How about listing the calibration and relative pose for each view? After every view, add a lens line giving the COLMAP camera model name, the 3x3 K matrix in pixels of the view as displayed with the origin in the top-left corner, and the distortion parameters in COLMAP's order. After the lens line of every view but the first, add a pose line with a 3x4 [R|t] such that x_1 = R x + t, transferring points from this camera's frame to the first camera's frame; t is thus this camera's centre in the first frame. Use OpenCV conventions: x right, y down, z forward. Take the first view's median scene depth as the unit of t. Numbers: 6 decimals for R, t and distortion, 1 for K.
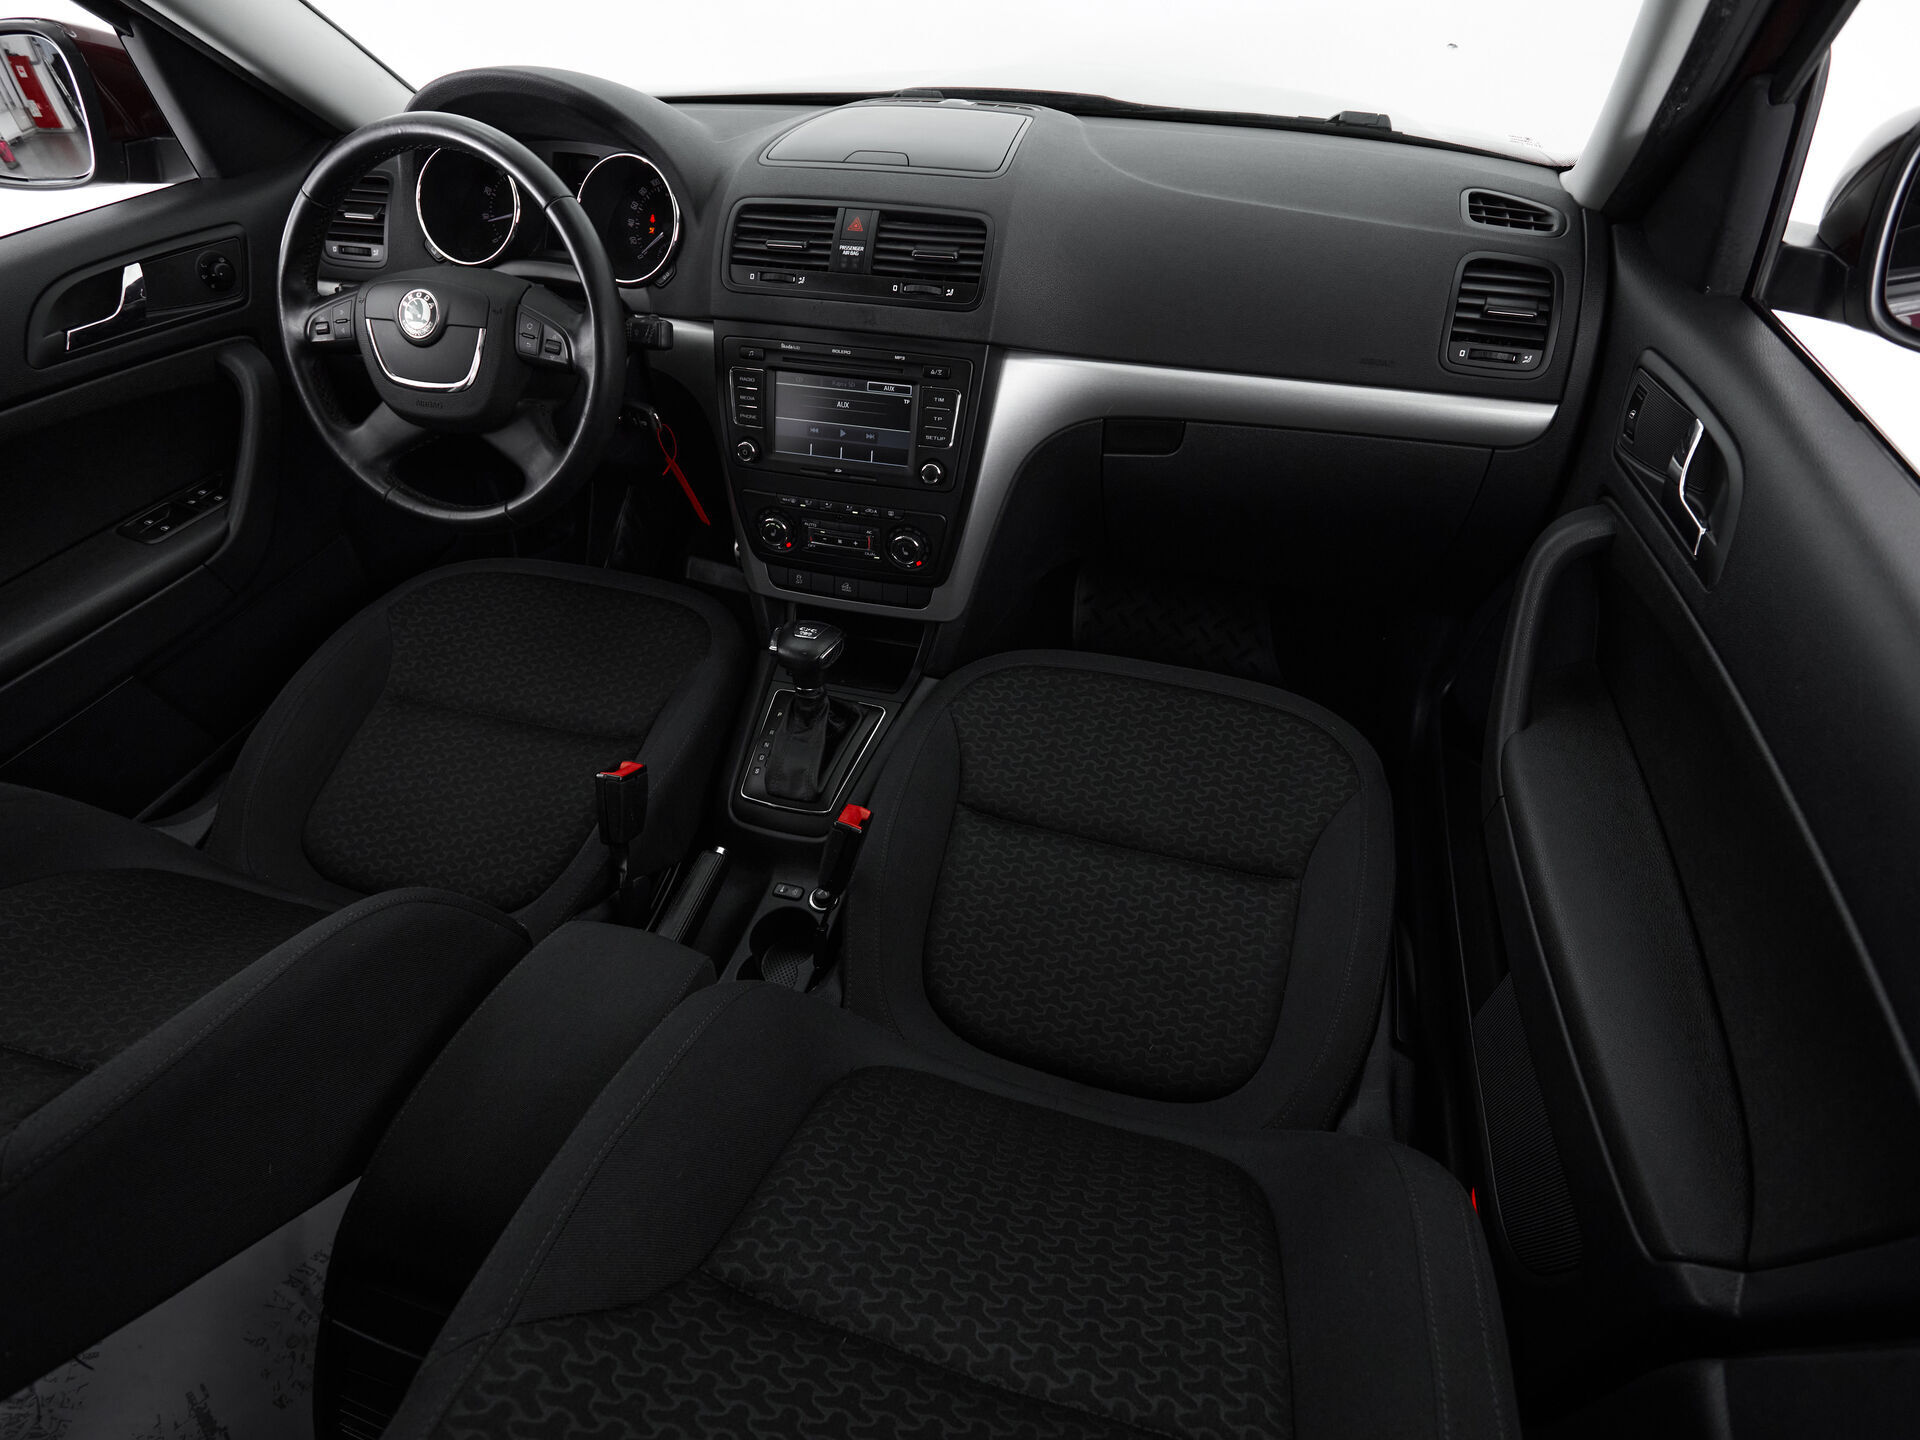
lens RADIAL K [[1019.3, 0, 960.0], [0, 1019.3, 720.0], [0, 0, 1]] dist [-0.006305, -0.000946]
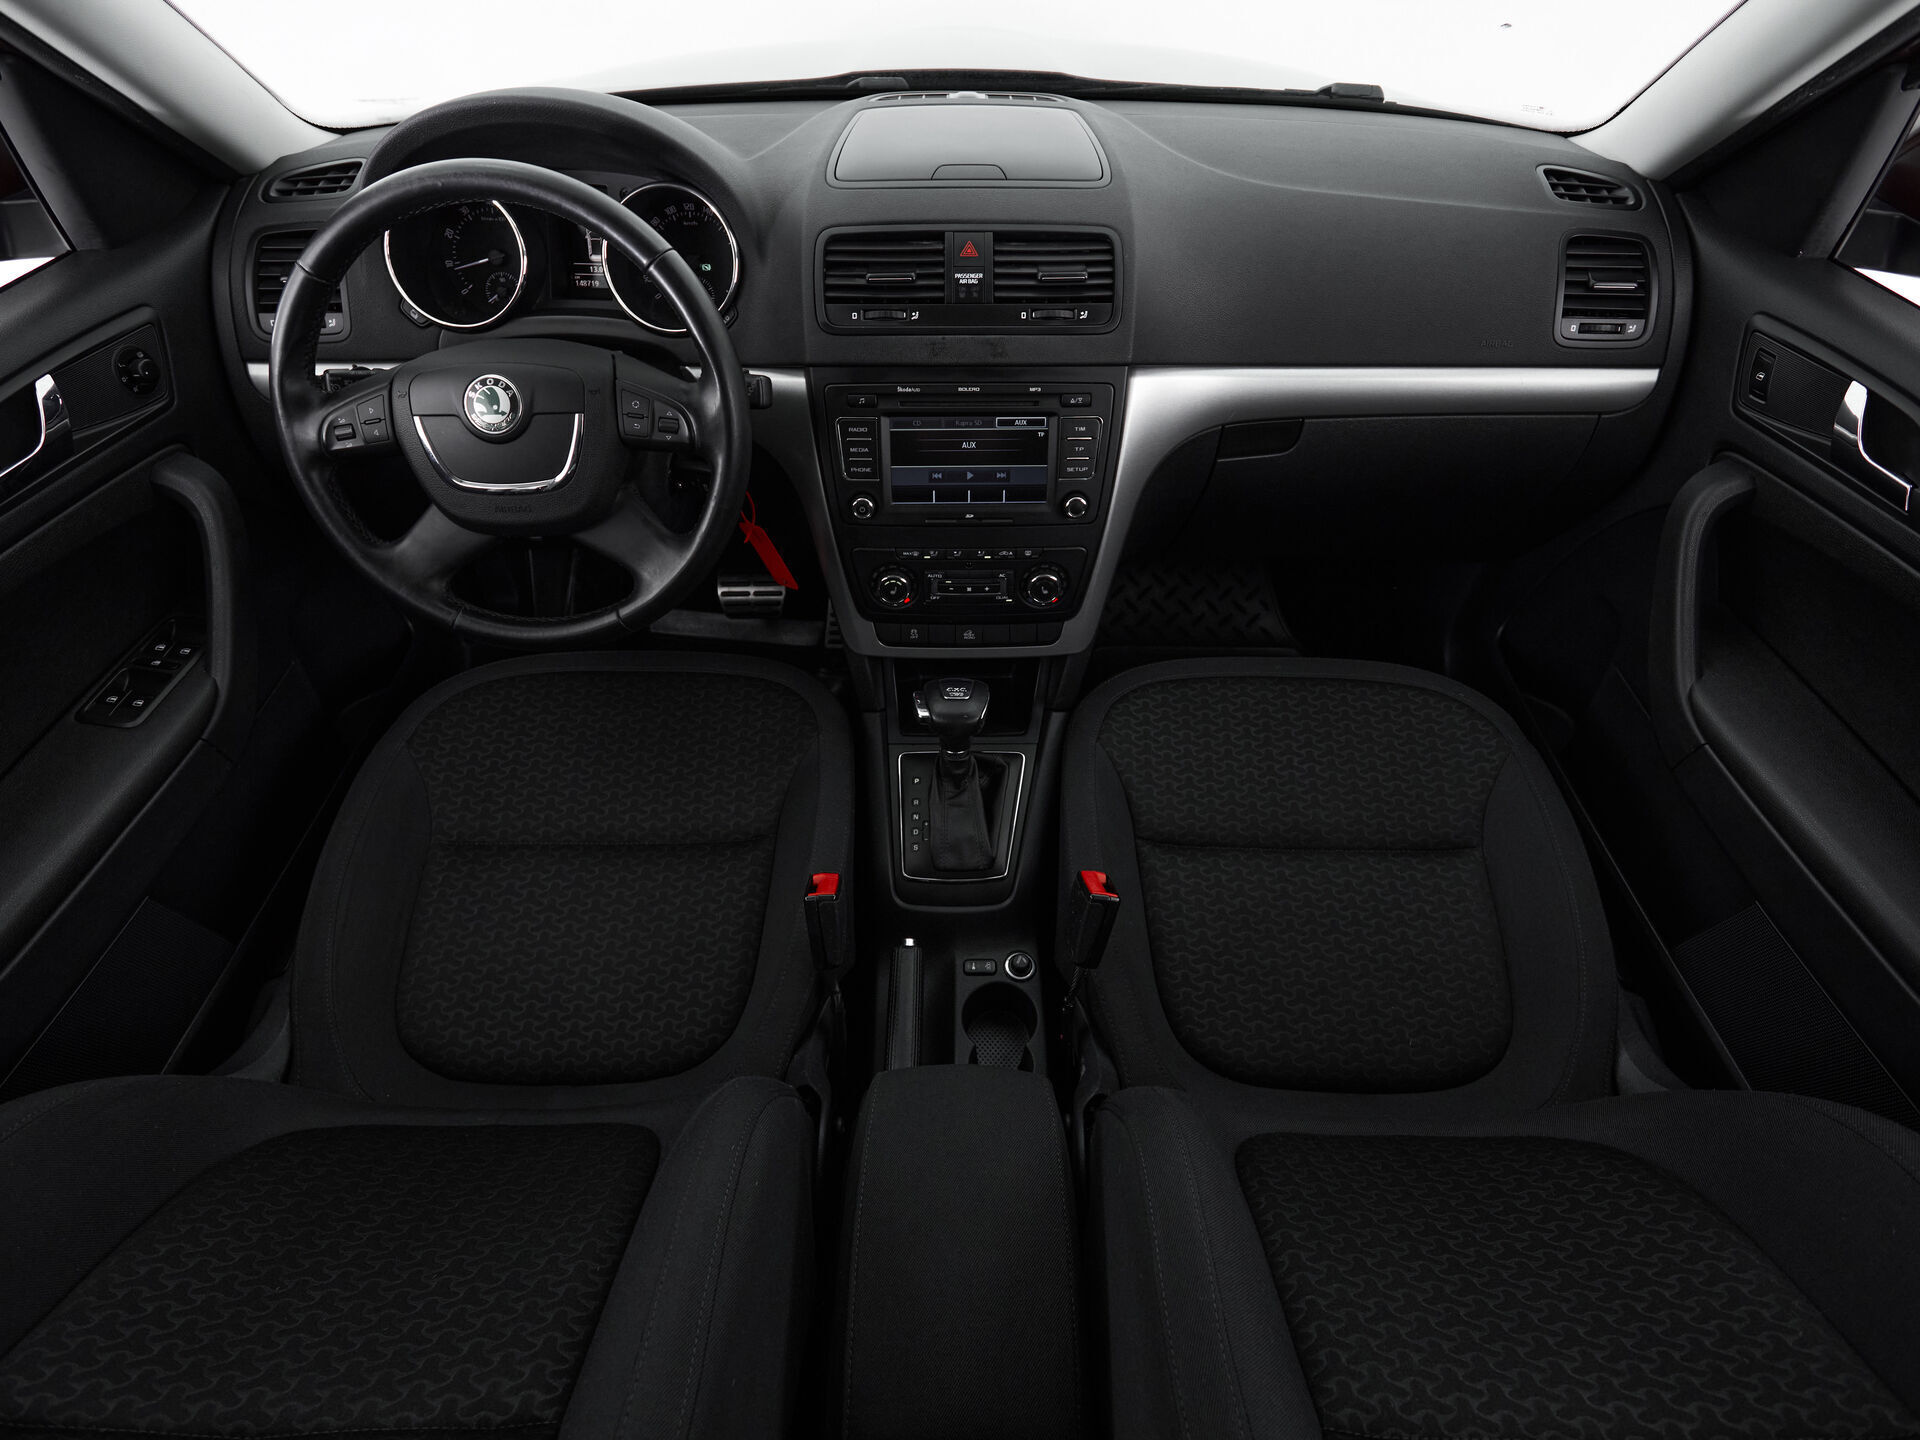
lens RADIAL K [[1029.1, 0, 960.0], [0, 1029.1, 720.0], [0, 0, 1]] dist [-0.008853, -0.000460]
pose [[0.961297, -0.181157, 0.207580, -0.361480], [0.172315, 0.983209, 0.060066, -0.122439], [-0.214976, -0.021972, 0.976372, 0.087872]]
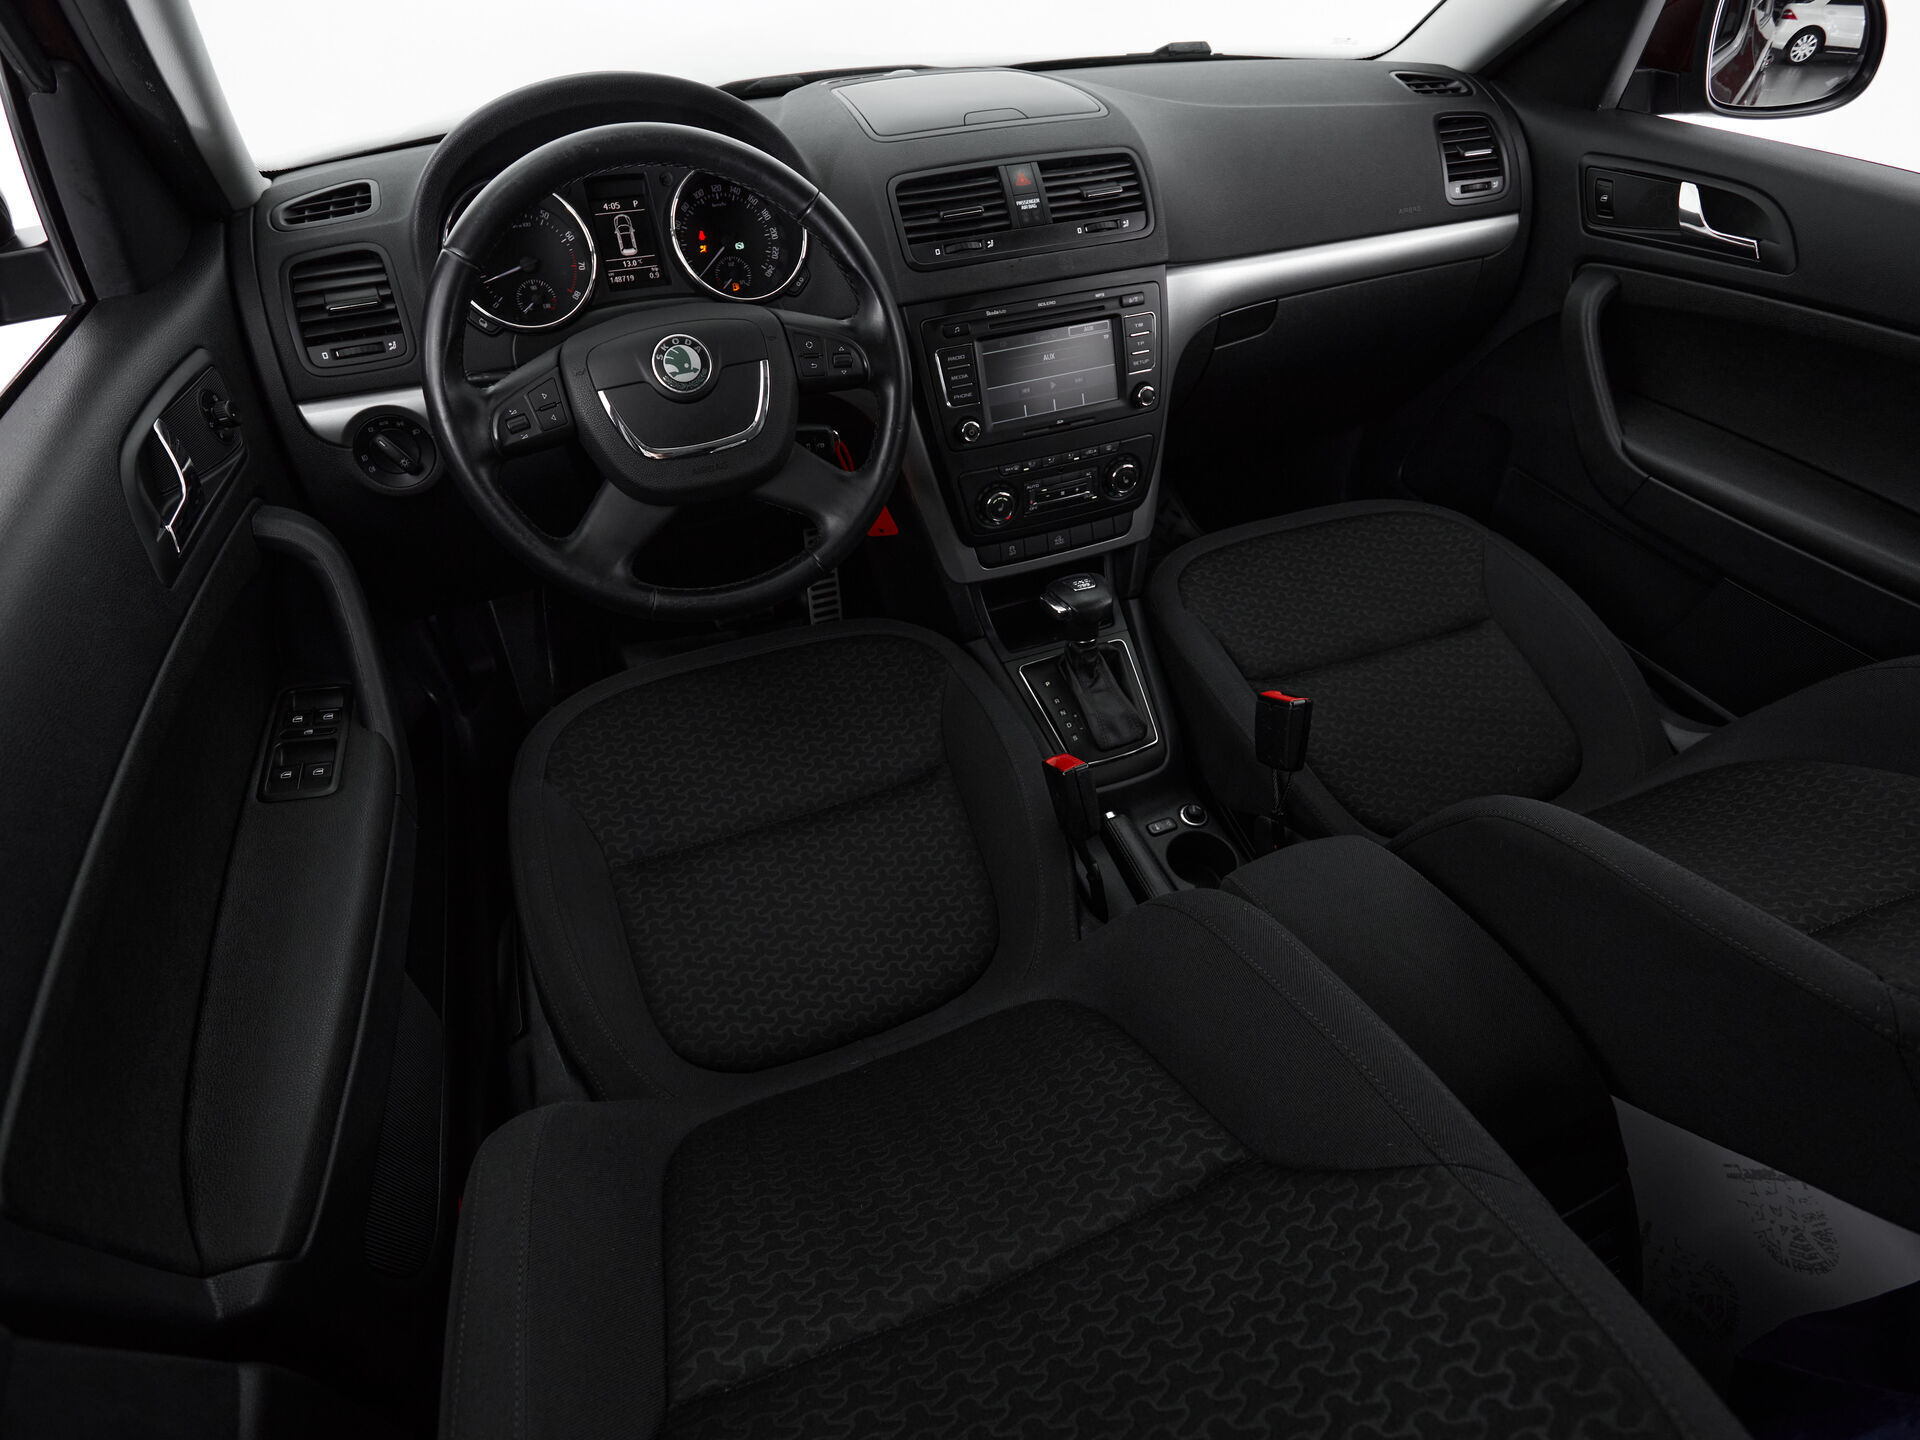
lens RADIAL K [[1029.1, 0, 960.0], [0, 1029.1, 720.0], [0, 0, 1]] dist [-0.008853, -0.000460]
pose [[0.794560, -0.403860, 0.453399, -0.795929], [0.410680, 0.907463, 0.088615, -0.108793], [-0.447231, 0.115792, 0.886891, 0.174768]]
